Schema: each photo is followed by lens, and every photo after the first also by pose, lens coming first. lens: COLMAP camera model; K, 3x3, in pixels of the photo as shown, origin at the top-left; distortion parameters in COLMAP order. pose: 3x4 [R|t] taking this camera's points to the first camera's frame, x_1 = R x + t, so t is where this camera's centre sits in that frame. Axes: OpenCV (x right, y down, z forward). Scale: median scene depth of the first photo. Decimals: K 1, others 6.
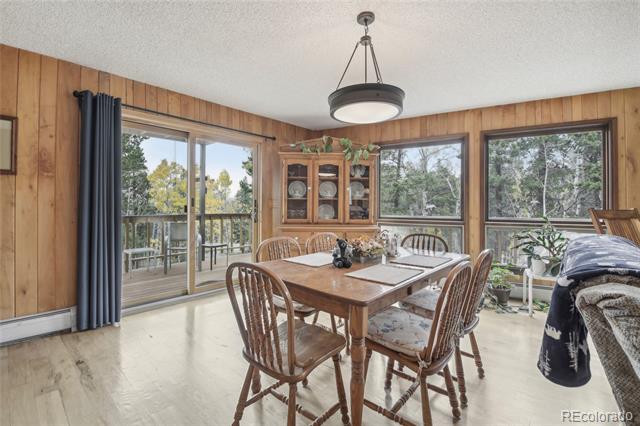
lens RADIAL K [[285.5, 0, 317.1], [0, 285.5, 205.1], [0, 0, 1]] dist [-0.007477, -0.007110]
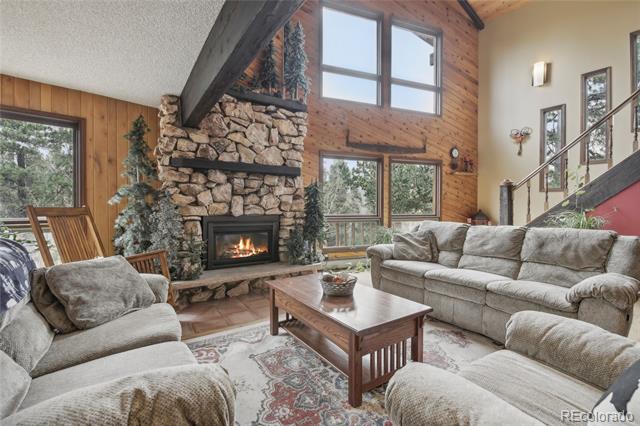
lens RADIAL K [[285.5, 0, 319.4], [0, 285.5, 210.6], [0, 0, 1]] dist [-0.007477, -0.007110]
pose [[0.235511, -0.016606, 0.971730, 0.196102], [-0.003837, 0.999830, 0.018016, 0.004859], [-0.971864, -0.007971, 0.235408, -0.076555]]
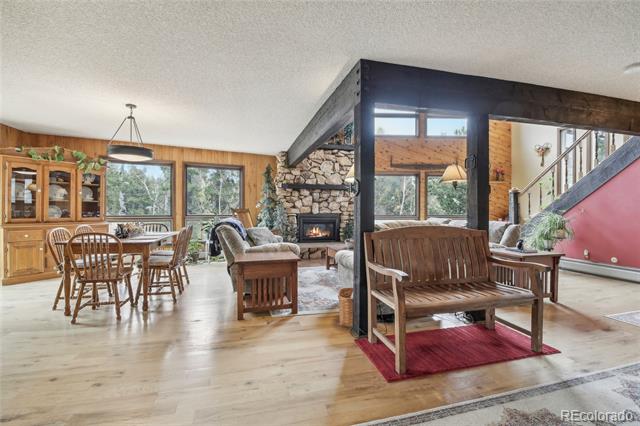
lens RADIAL K [[285.5, 0, 318.5], [0, 285.5, 209.6], [0, 0, 1]] dist [-0.007477, -0.007110]
pose [[0.540792, -0.004161, 0.841146, -0.363468], [-0.003461, 0.999968, 0.007171, 0.003485], [-0.841149, -0.006790, 0.540760, -0.520386]]
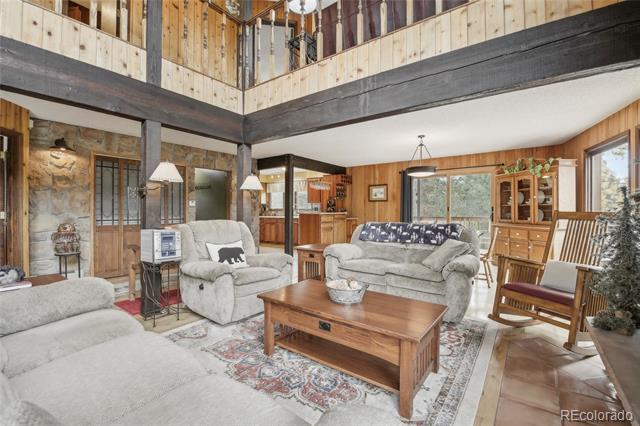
lens RADIAL K [[285.5, 0, 316.3], [0, 285.5, 211.6], [0, 0, 1]] dist [-0.007477, -0.007110]
pose [[0.089859, -0.001257, -0.995954, 1.291541], [-0.002743, 0.999995, -0.001510, 0.012651], [0.995951, 0.002868, 0.089855, -0.085427]]
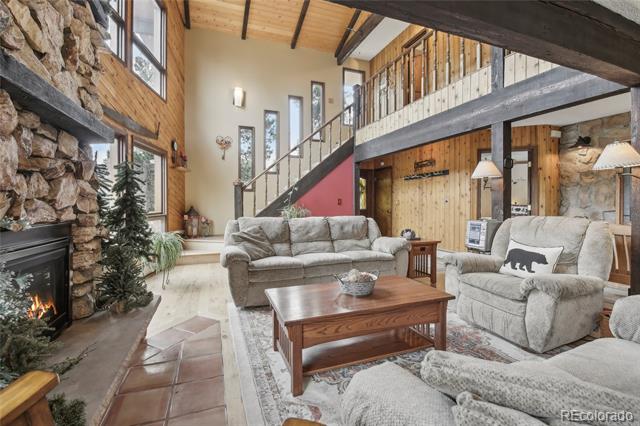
lens RADIAL K [[285.5, 0, 318.1], [0, 285.5, 206.2], [0, 0, 1]] dist [-0.007477, -0.007110]
pose [[-0.890529, -0.005755, 0.454889, 0.574122], [-0.002015, 0.999960, 0.008705, 0.009205], [-0.454921, 0.006836, -0.890505, 0.543410]]
